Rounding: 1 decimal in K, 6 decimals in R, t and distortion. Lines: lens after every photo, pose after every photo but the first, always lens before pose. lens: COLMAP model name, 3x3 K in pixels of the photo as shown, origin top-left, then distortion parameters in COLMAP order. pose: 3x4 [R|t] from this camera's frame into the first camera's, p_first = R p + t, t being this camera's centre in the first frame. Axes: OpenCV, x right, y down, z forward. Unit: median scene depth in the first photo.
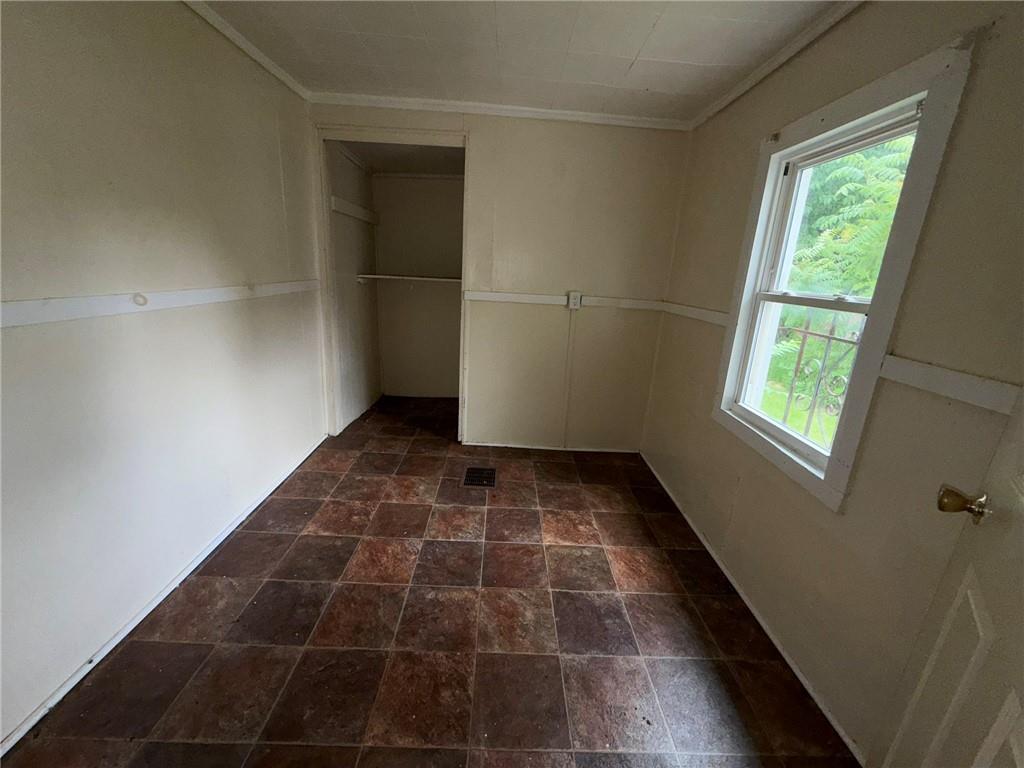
lens RADIAL K [[405.8, 0, 521.4], [0, 405.8, 370.1], [0, 0, 1]] dist [-0.001539, 0.000302]
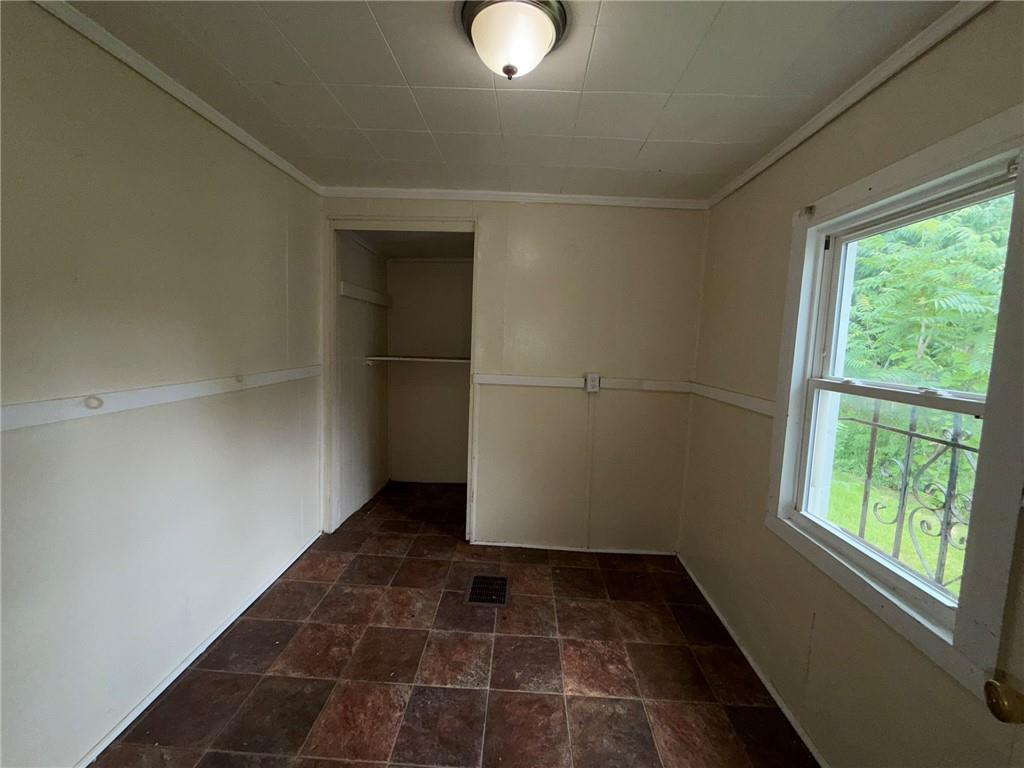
lens RADIAL K [[405.8, 0, 520.1], [0, 405.8, 363.1], [0, 0, 1]] dist [-0.001539, 0.000302]
pose [[0.998551, -0.015740, -0.051469, 0.019566], [0.005717, 0.981889, -0.189369, -0.051937], [0.053517, 0.188801, 0.980556, 0.103468]]
